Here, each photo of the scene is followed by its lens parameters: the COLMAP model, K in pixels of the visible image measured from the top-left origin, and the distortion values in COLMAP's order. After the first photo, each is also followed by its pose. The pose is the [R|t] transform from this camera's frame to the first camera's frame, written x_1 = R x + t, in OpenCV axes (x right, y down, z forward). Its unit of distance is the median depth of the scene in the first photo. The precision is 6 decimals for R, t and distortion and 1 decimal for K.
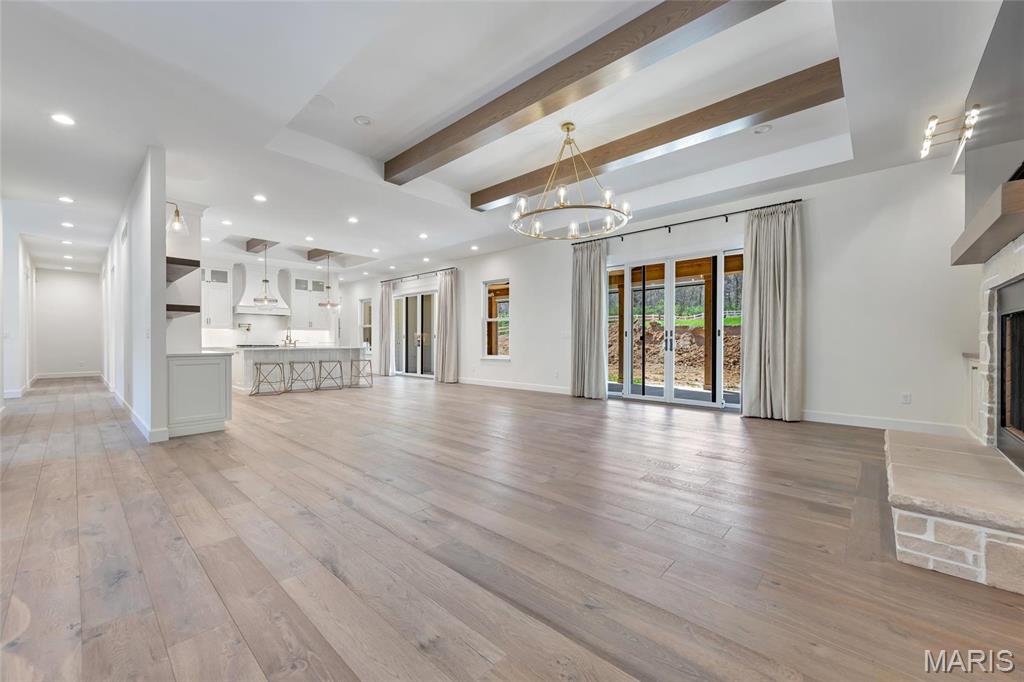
lens RADIAL K [[395.1, 0, 510.7], [0, 395.1, 341.7], [0, 0, 1]] dist [0.008784, -0.000166]
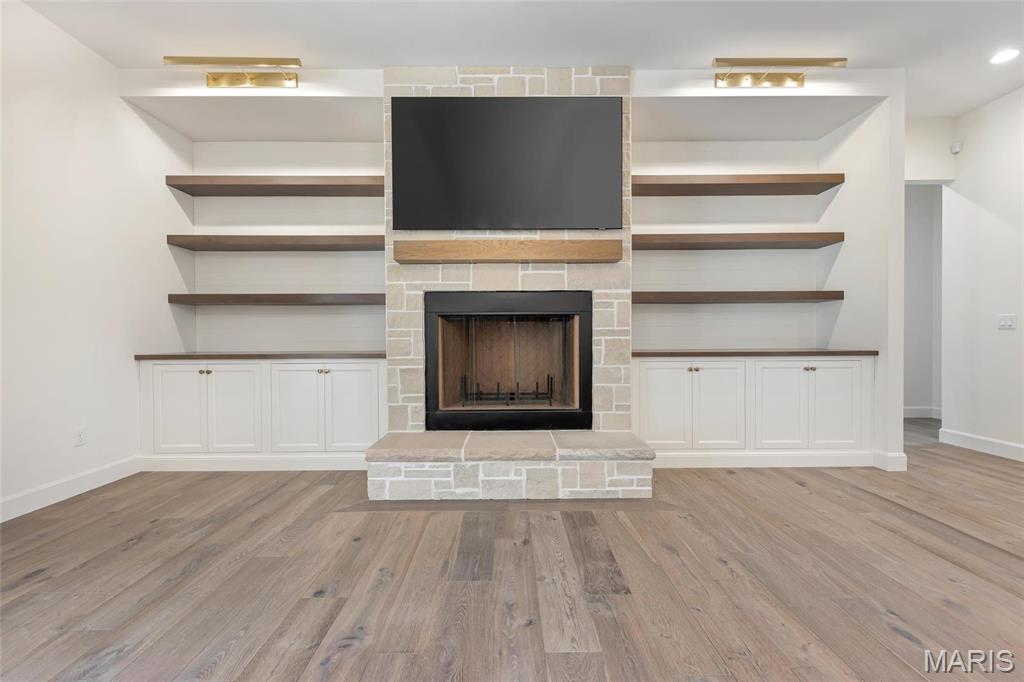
lens RADIAL K [[417.6, 0, 512.5], [0, 417.6, 339.6], [0, 0, 1]] dist [0.004369, 0.000101]
pose [[-0.677966, -0.001684, 0.735092, 0.055536], [0.008484, 0.999913, 0.010115, -0.002077], [-0.735045, 0.013094, -0.677892, 0.517962]]
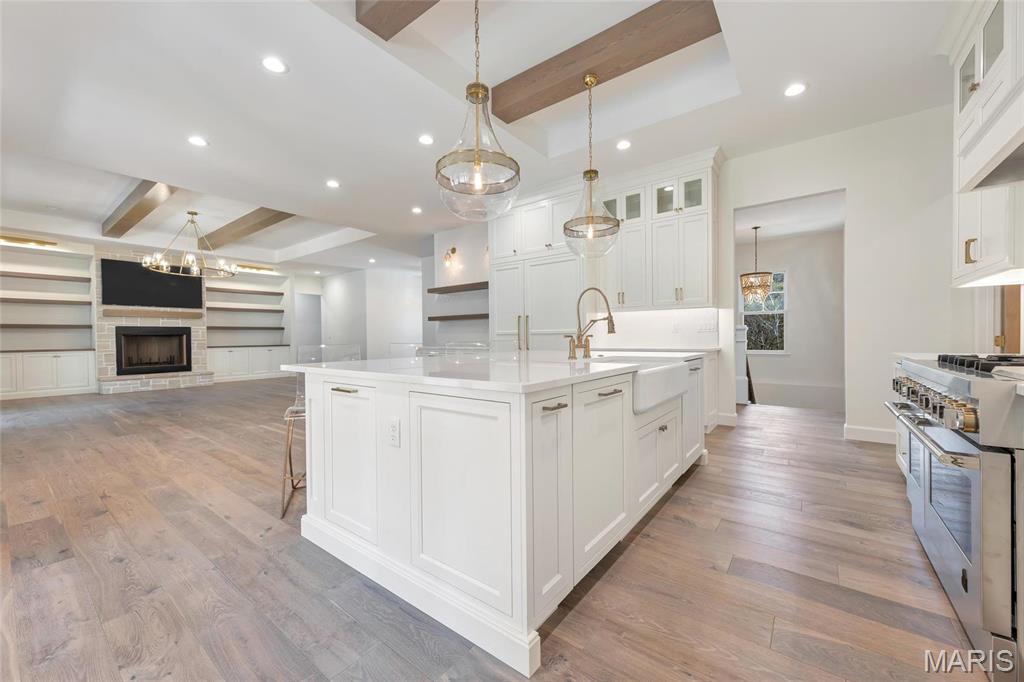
lens RADIAL K [[395.1, 0, 510.7], [0, 395.1, 341.7], [0, 0, 1]] dist [0.008784, -0.000166]
pose [[-0.996669, 0.013602, -0.080412, -0.526449], [0.012567, 0.999832, 0.013358, -0.003757], [0.080580, 0.012303, -0.996672, 1.402571]]
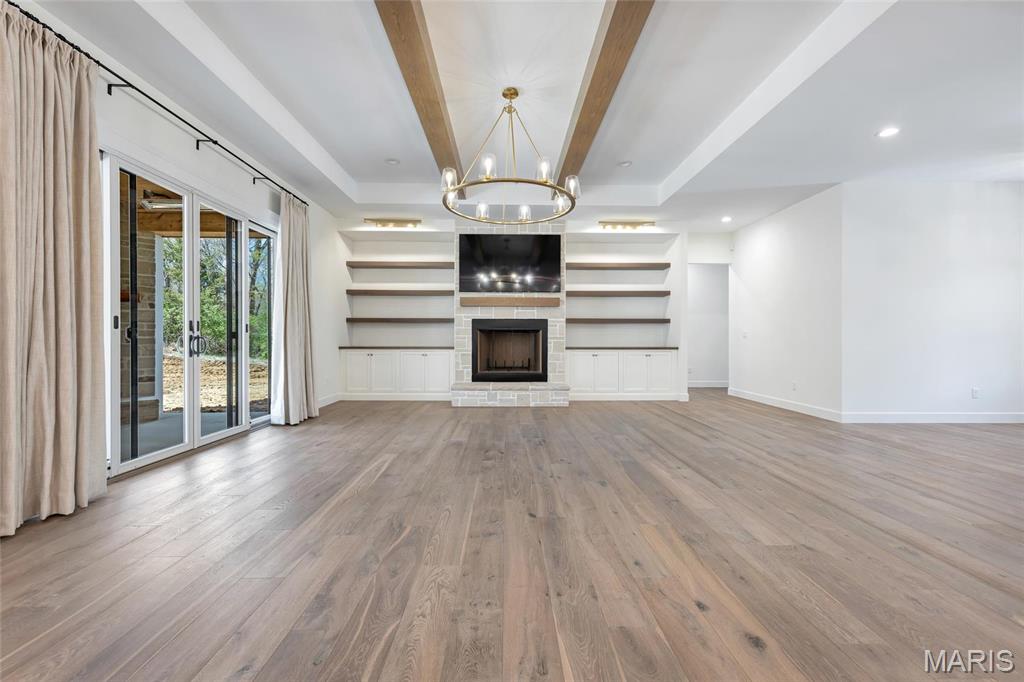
lens RADIAL K [[400.8, 0, 511.8], [0, 400.8, 339.3], [0, 0, 1]] dist [0.002647, -0.000076]
pose [[-0.684169, 0.000895, 0.729323, -0.251234], [0.001160, 0.999999, -0.000140, -0.001486], [-0.729322, 0.000750, -0.684170, 0.809381]]
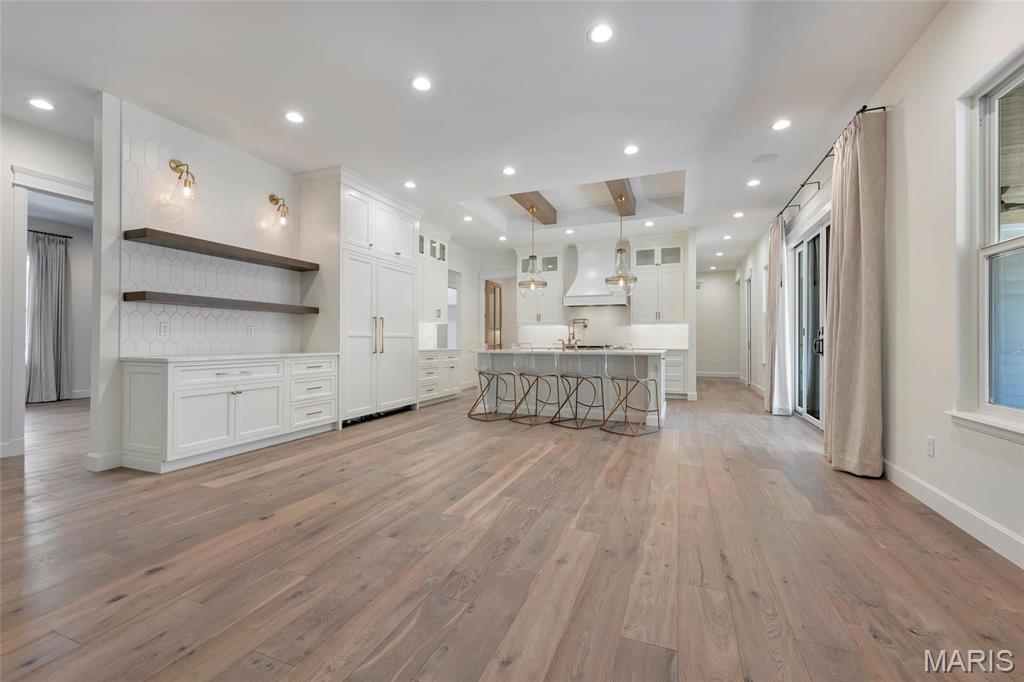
lens RADIAL K [[417.6, 0, 512.5], [0, 417.6, 339.6], [0, 0, 1]] dist [0.004369, 0.000101]
pose [[0.350091, -0.000329, -0.936716, 0.078689], [-0.004298, 0.999989, -0.001957, -0.002199], [0.936706, 0.004712, 0.350086, 0.724696]]
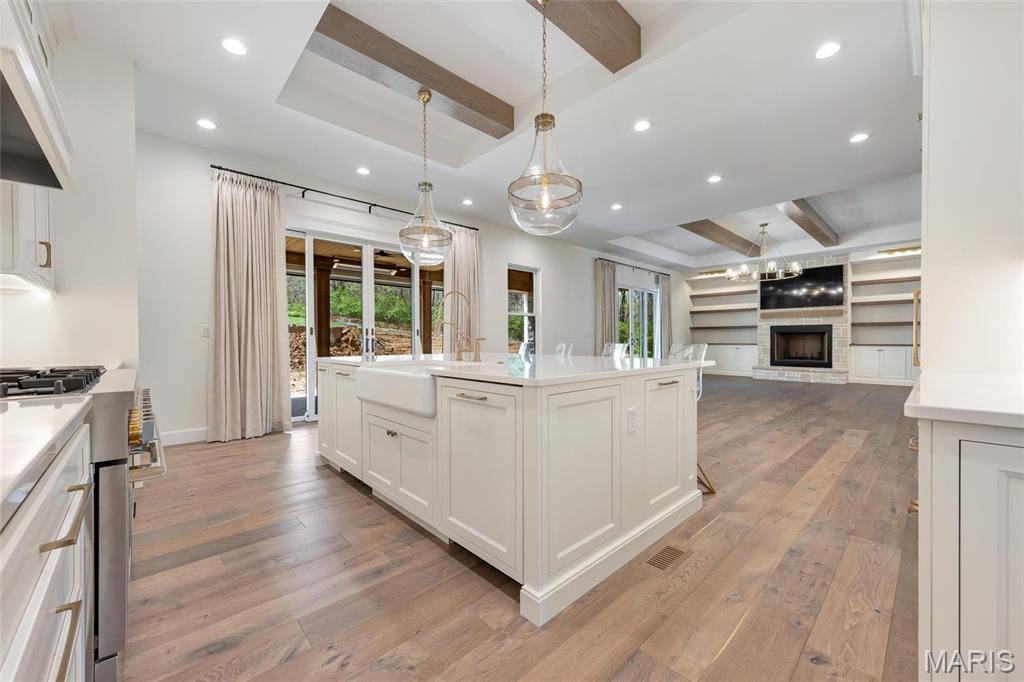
lens RADIAL K [[395.1, 0, 510.7], [0, 395.1, 341.7], [0, 0, 1]] dist [0.008784, -0.000166]
pose [[0.085096, -0.006153, 0.996354, -0.923656], [0.004202, 0.999974, 0.005817, -0.002882], [-0.996364, 0.003691, 0.085119, 1.027104]]
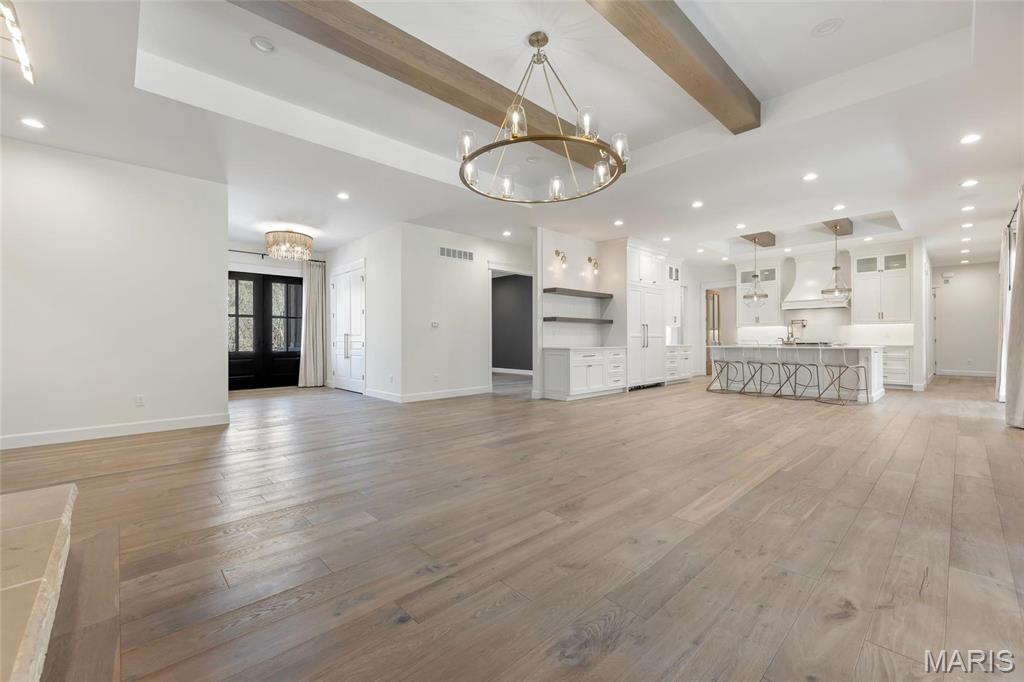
lens RADIAL K [[417.6, 0, 512.5], [0, 417.6, 339.6], [0, 0, 1]] dist [0.004369, 0.000101]
pose [[-0.082444, 0.002477, -0.996593, 0.450462], [0.001337, 0.999996, 0.002375, -0.003057], [0.996595, -0.001136, -0.082447, 0.514955]]
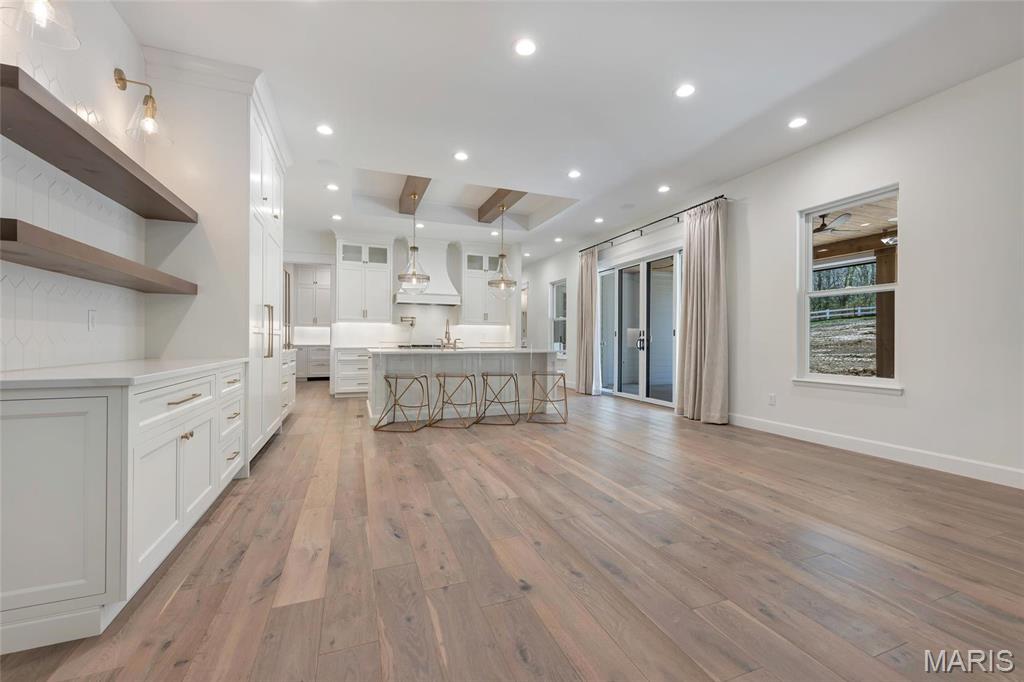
lens RADIAL K [[412.3, 0, 512.0], [0, 412.3, 341.0], [0, 0, 1]] dist [0.002178, 0.000138]
pose [[0.892421, 0.005480, -0.451171, -0.168415], [-0.005737, 0.999983, 0.000798, -0.001109], [0.451168, 0.001876, 0.892437, 0.478113]]
